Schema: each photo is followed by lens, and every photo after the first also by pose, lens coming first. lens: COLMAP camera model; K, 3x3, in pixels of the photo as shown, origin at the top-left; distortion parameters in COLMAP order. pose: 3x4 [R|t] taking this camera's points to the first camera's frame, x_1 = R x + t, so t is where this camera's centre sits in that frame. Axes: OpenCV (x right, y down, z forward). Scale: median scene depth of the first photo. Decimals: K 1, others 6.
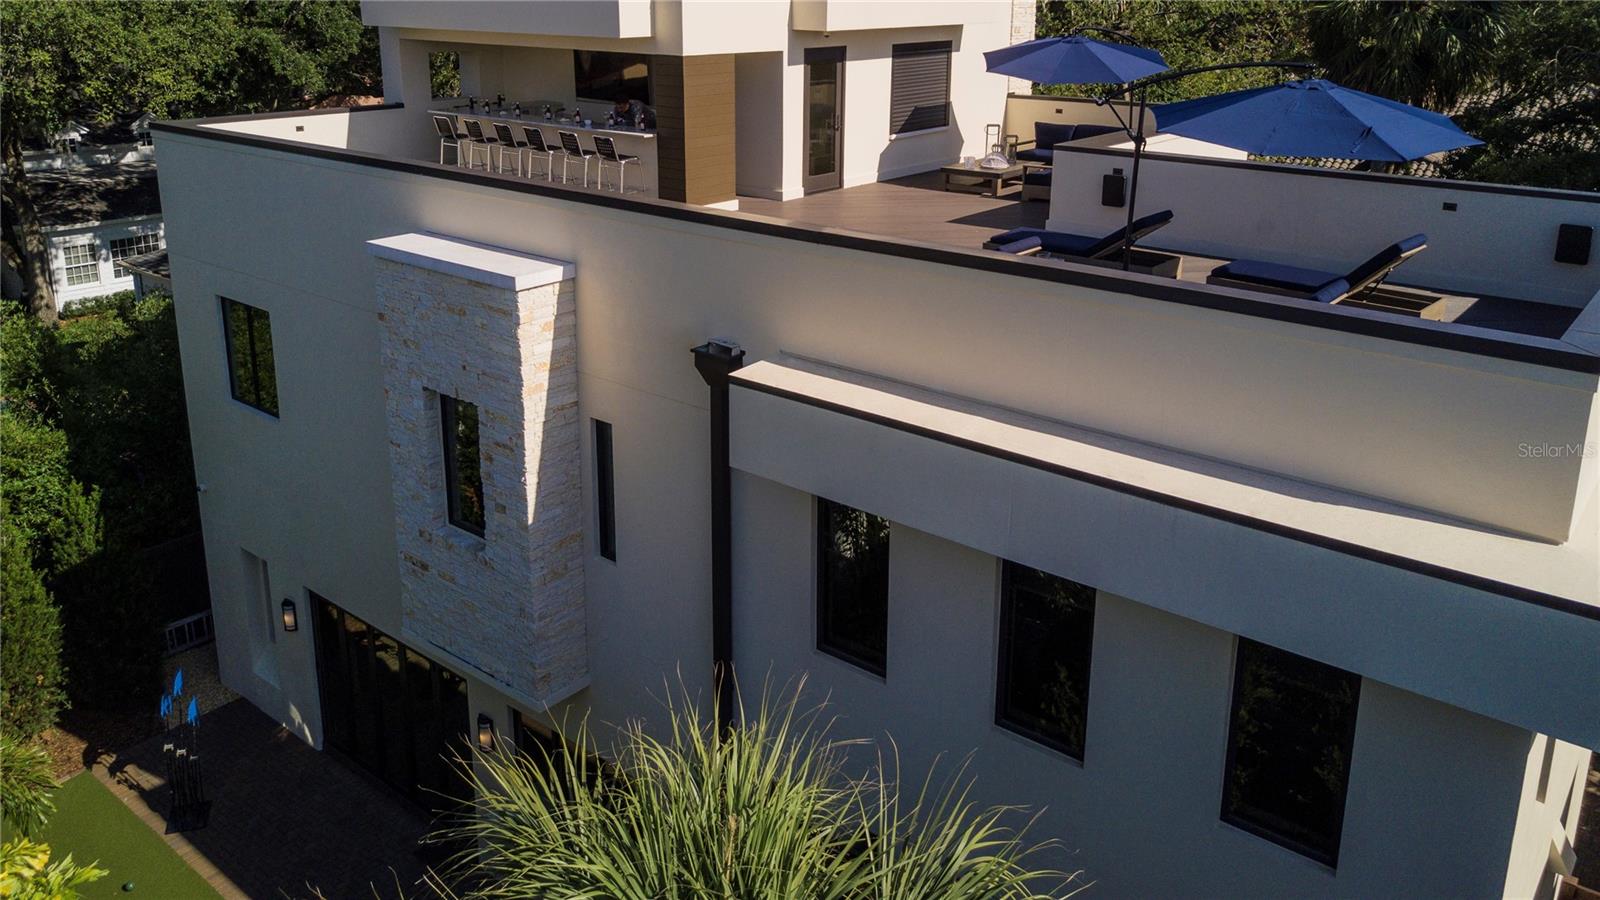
lens RADIAL K [[1223.8, 0, 800.6], [0, 1223.8, 319.7], [0, 0, 1]] dist [0.006198, 0.002696]
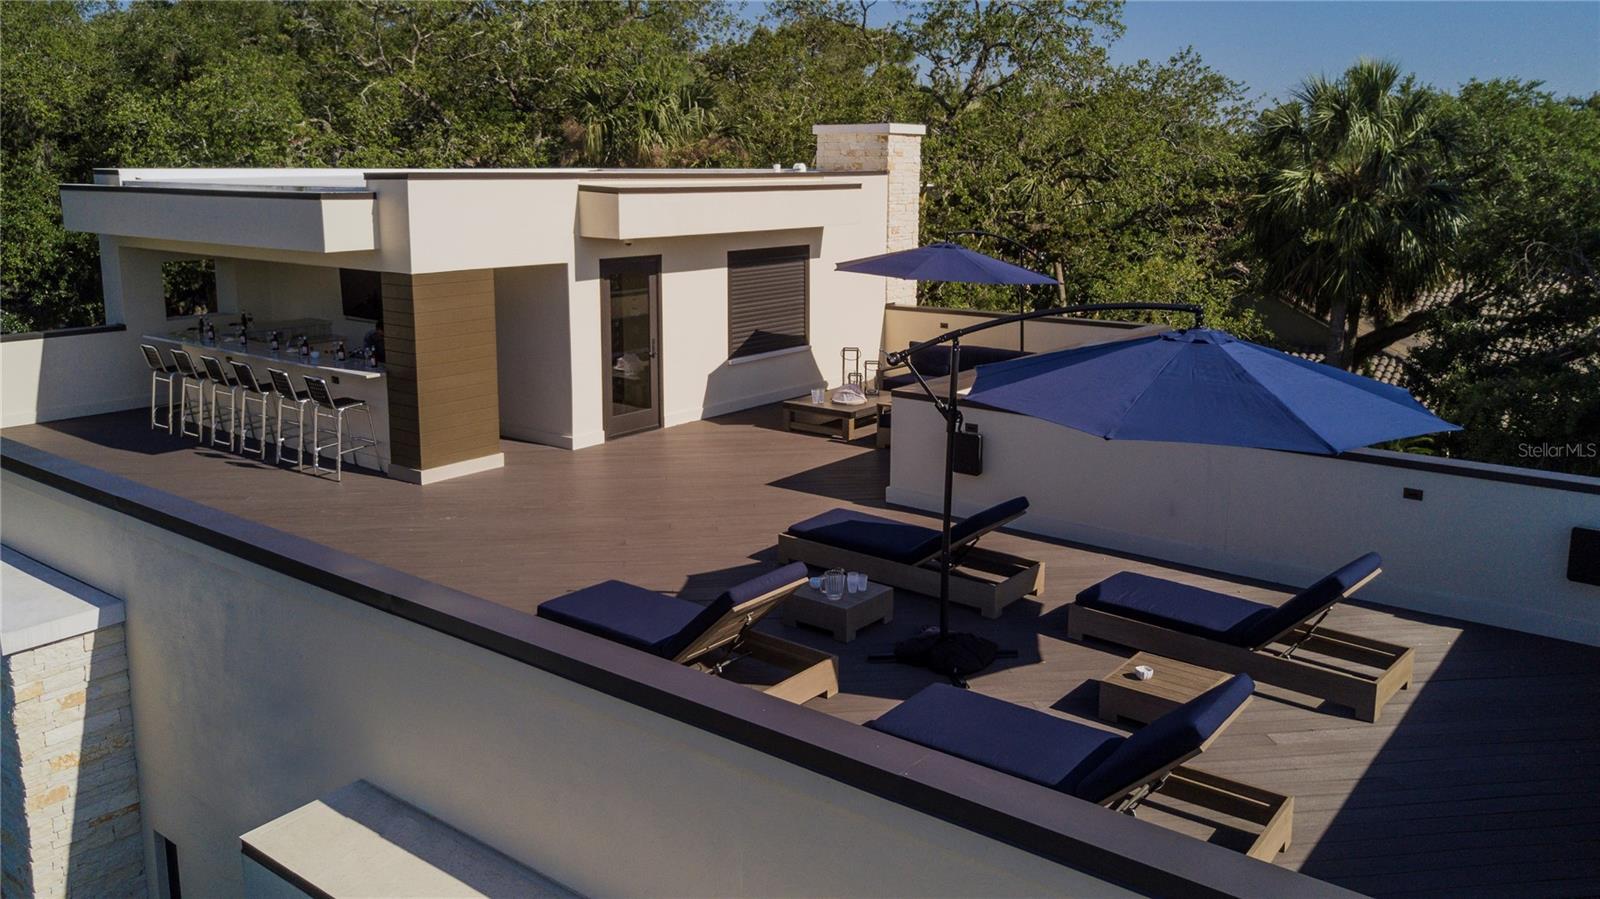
lens RADIAL K [[1224.5, 0, 799.8], [0, 1224.5, 370.4], [0, 0, 1]] dist [0.000793, -0.001049]
pose [[0.999796, -0.008132, 0.018499, 0.124924], [0.009949, 0.994906, -0.100319, -0.072424], [-0.017588, 0.100483, 0.994783, 0.227111]]
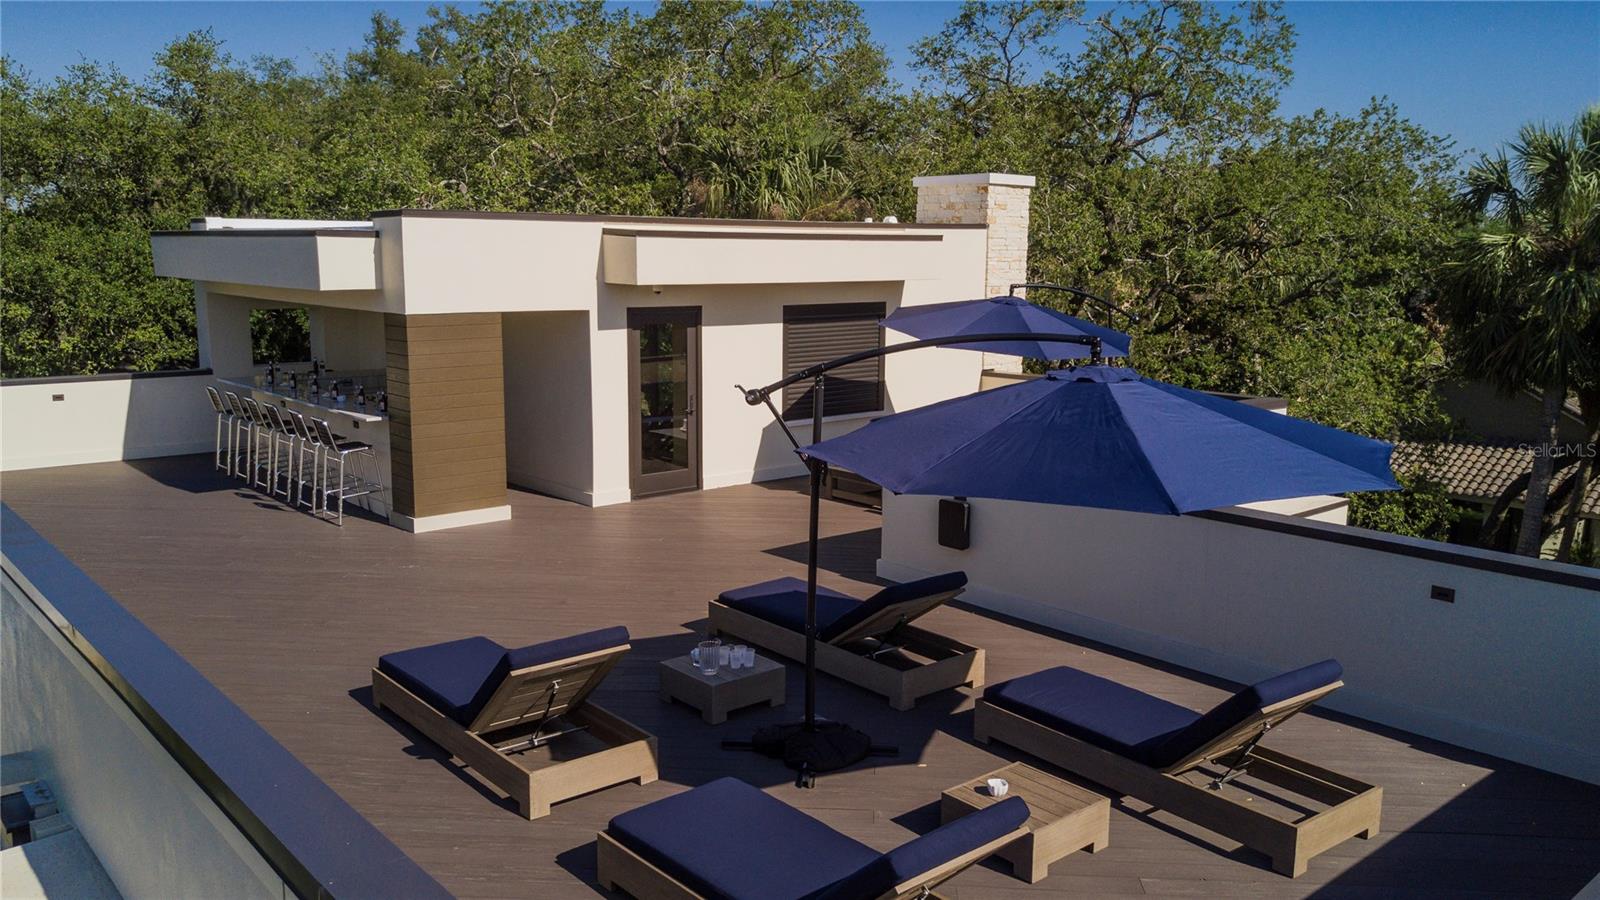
lens RADIAL K [[1228.4, 0, 800.0], [0, 1228.4, 450.0], [0, 0, 1]] dist [-0.008039, -0.005132]
pose [[0.984660, 0.027880, -0.172245, 0.255472], [-0.045782, 0.993848, -0.100852, -0.066212], [0.168373, 0.107190, 0.979878, 0.303023]]
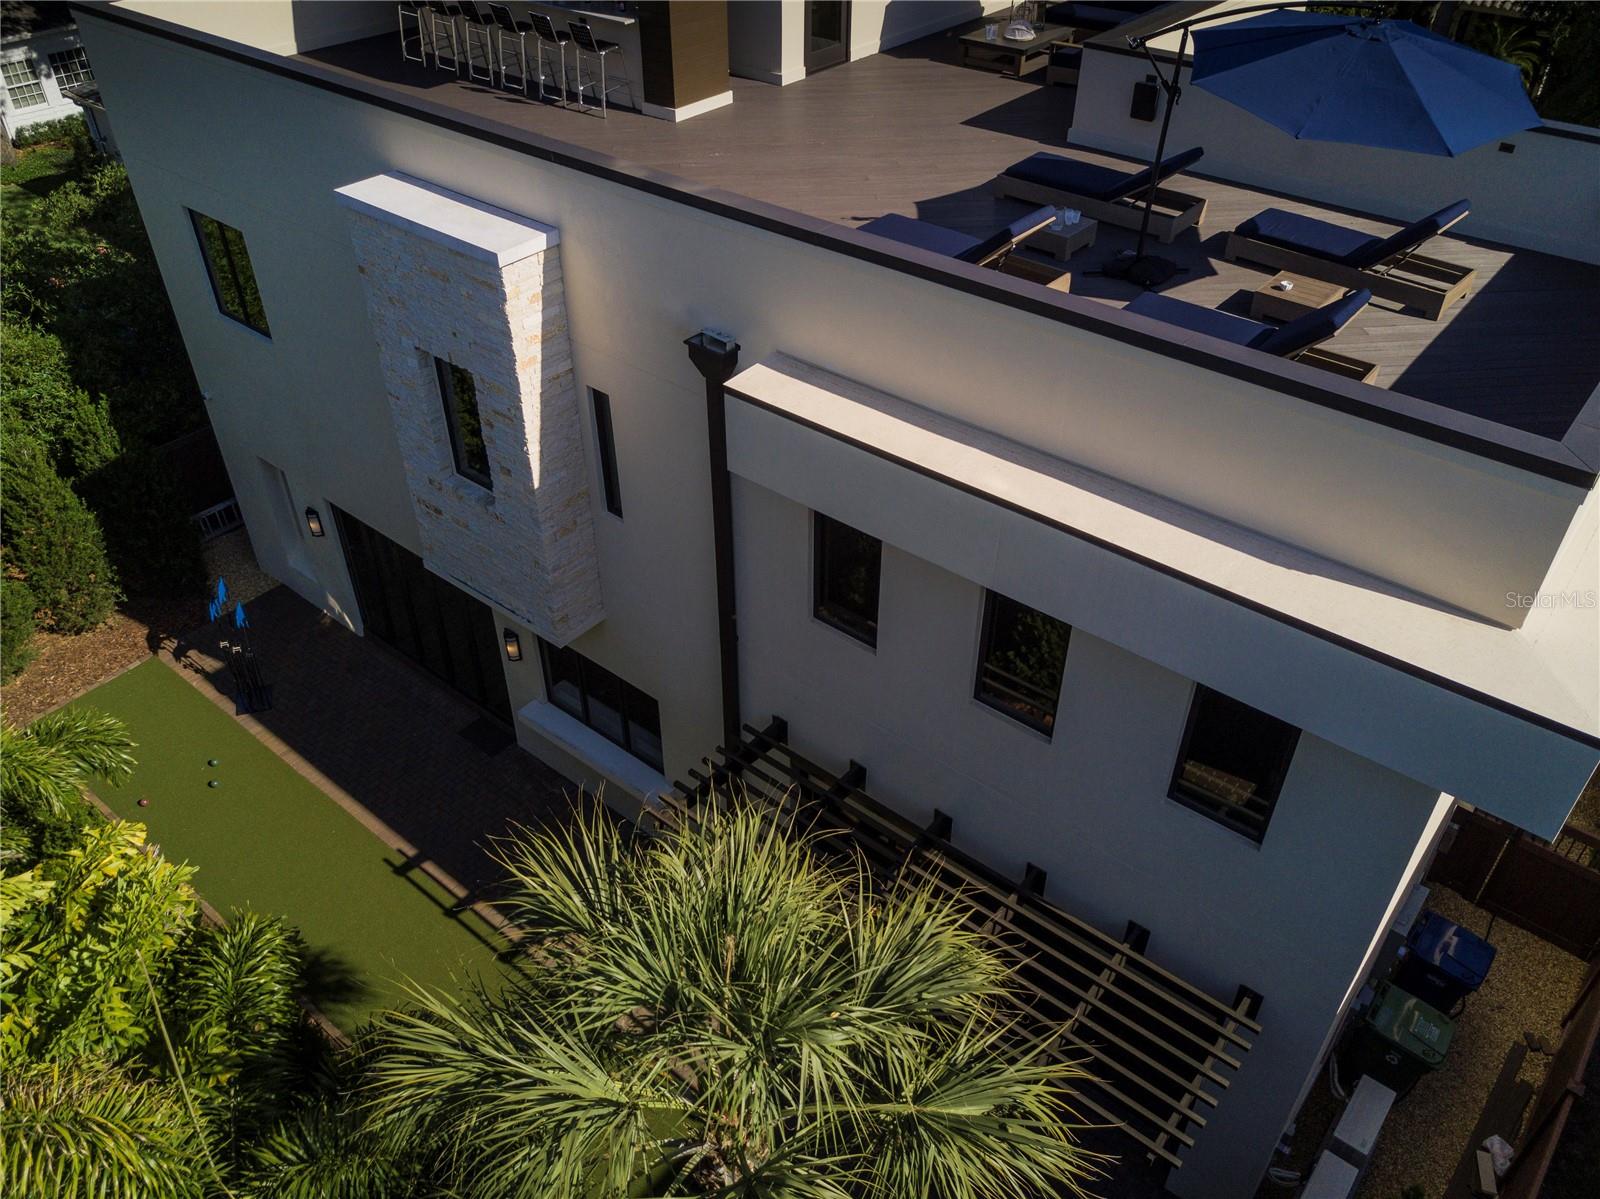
lens RADIAL K [[1226.0, 0, 800.0], [0, 1226.0, 599.5], [0, 0, 1]] dist [0.009597, -0.003023]
pose [[0.999950, -0.002197, -0.009795, 0.007429], [0.005843, 0.920794, 0.390006, -0.108438], [0.008163, -0.390044, 0.920760, 0.013847]]
